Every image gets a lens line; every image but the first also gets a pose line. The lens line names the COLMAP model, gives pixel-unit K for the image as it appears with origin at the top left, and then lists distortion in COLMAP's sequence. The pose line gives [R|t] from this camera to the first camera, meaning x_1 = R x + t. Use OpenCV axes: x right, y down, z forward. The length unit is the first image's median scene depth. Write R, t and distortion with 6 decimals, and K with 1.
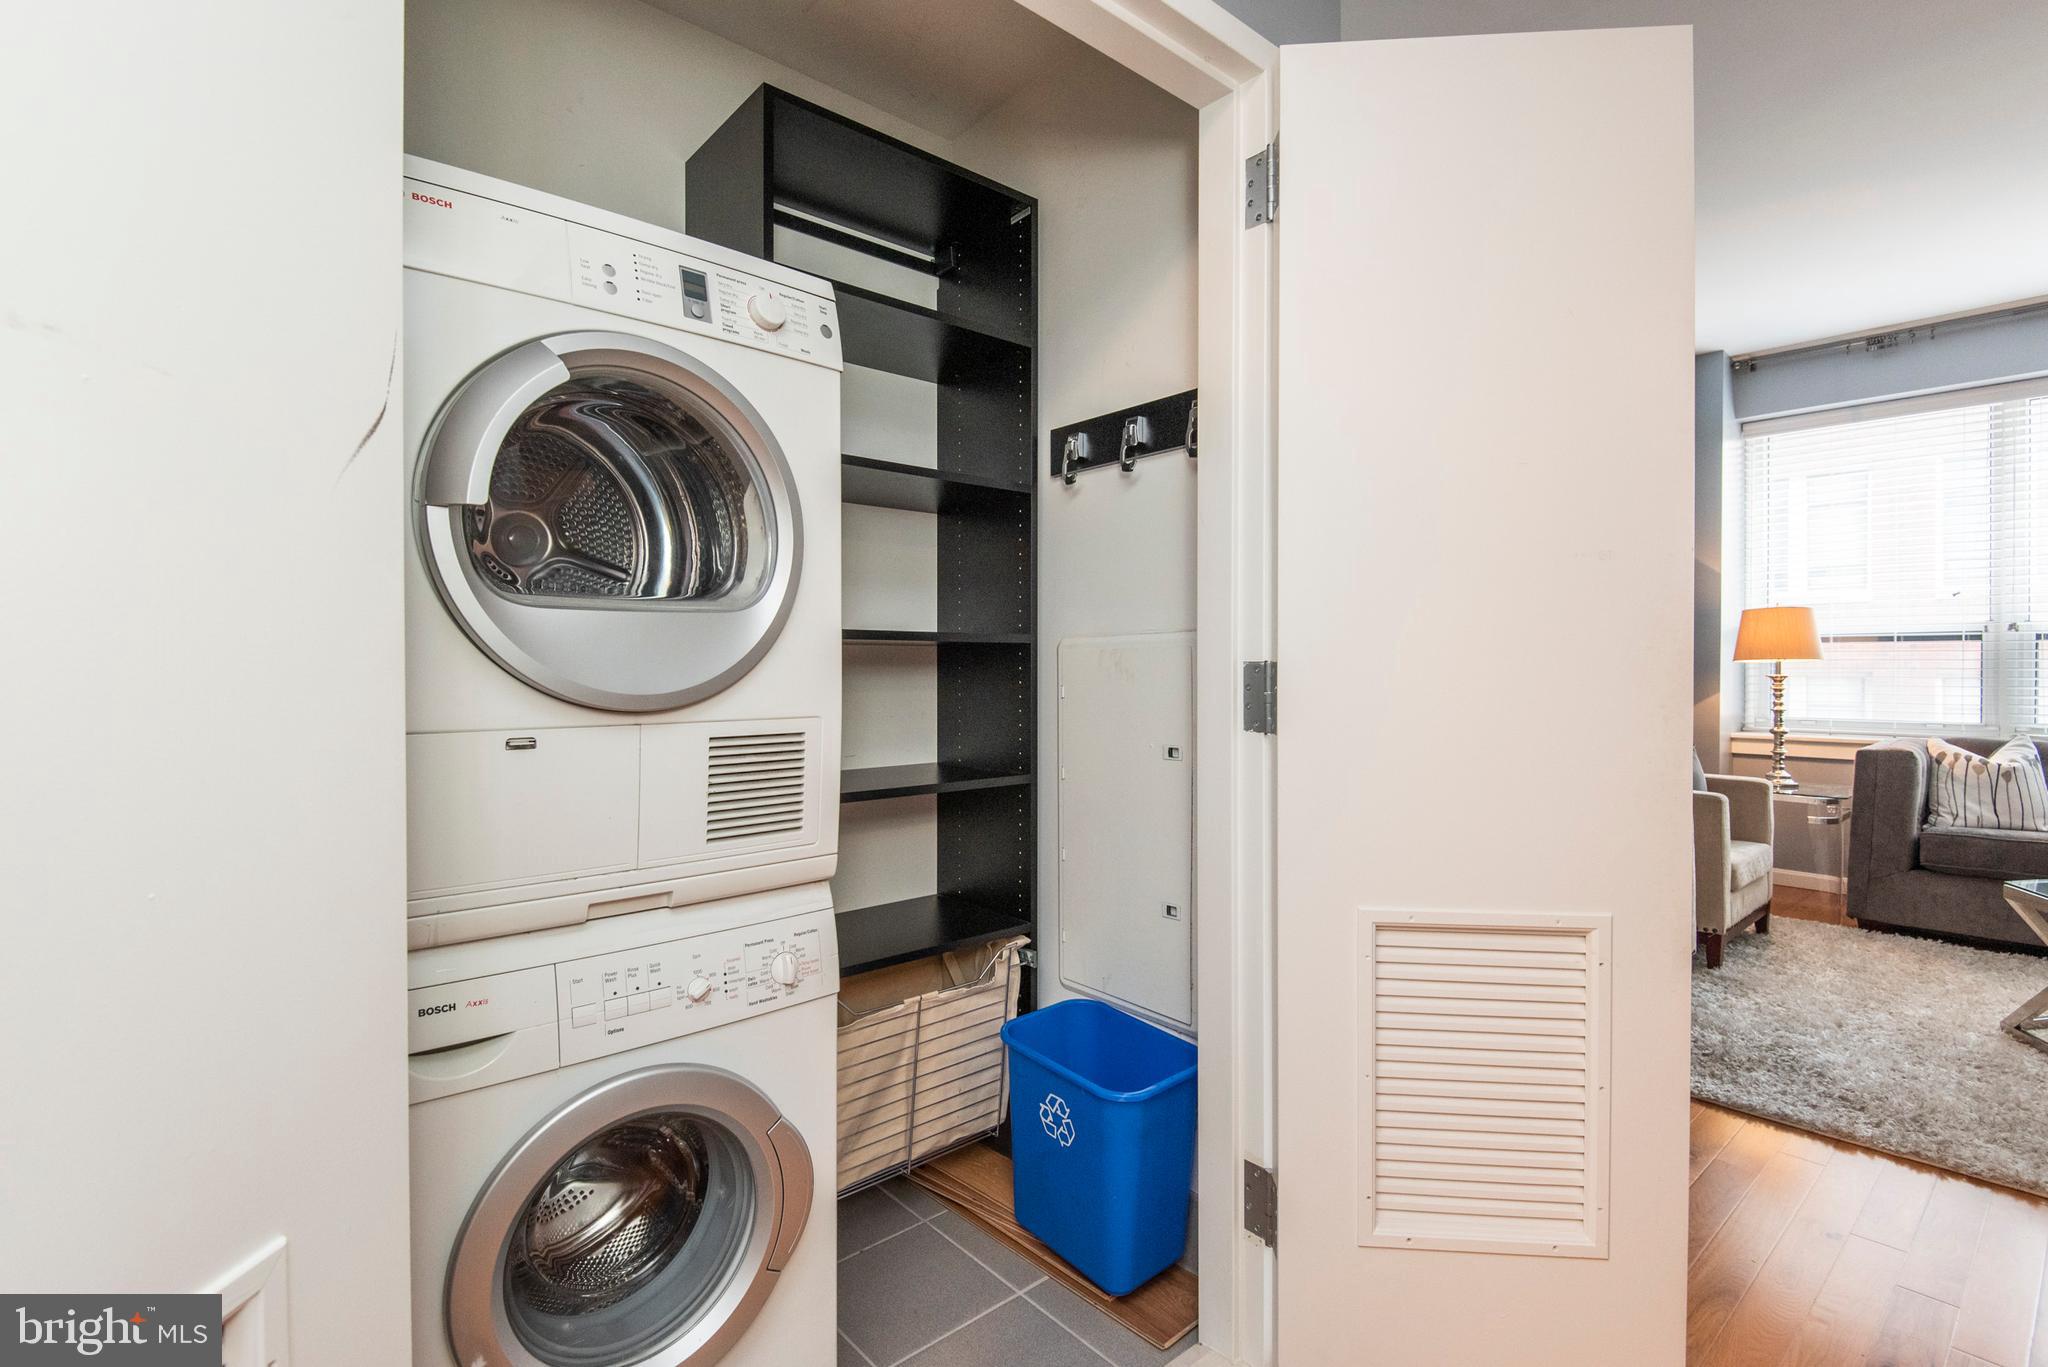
lens RADIAL K [[948.9, 0, 1054.5], [0, 948.9, 672.1], [0, 0, 1]] dist [0.026511, -0.018062]
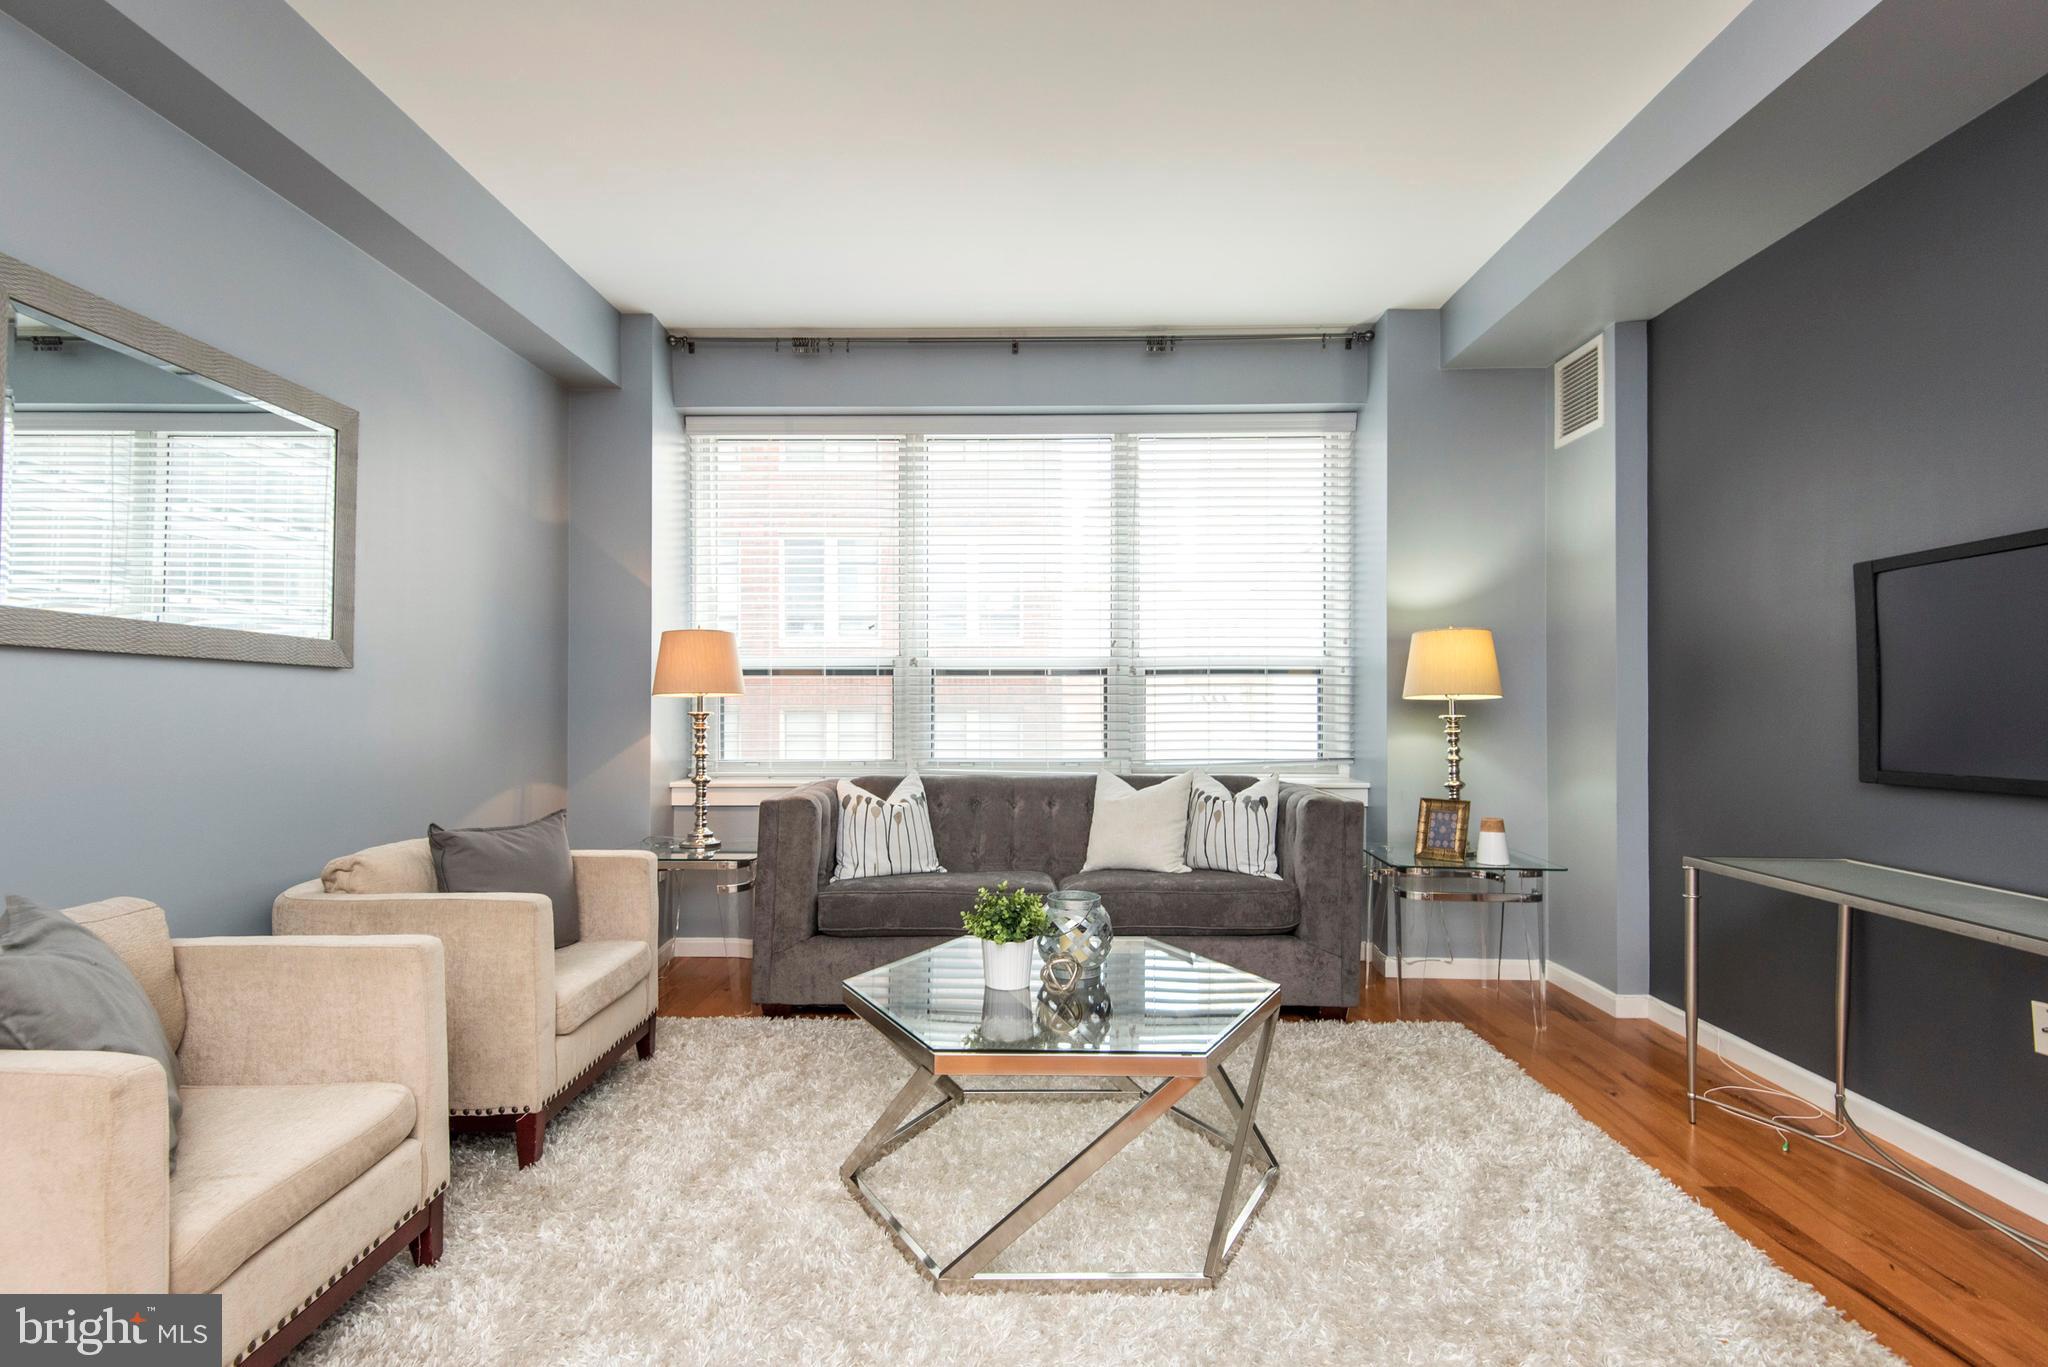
lens RADIAL K [[1004.3, 0, 1003.4], [0, 1004.3, 690.1], [0, 0, 1]] dist [0.013348, -0.011240]
pose [[0.684089, 0.008212, 0.729353, 0.303809], [0.007351, 0.999808, -0.018153, 0.002196], [-0.729362, 0.017780, 0.683897, 0.218394]]
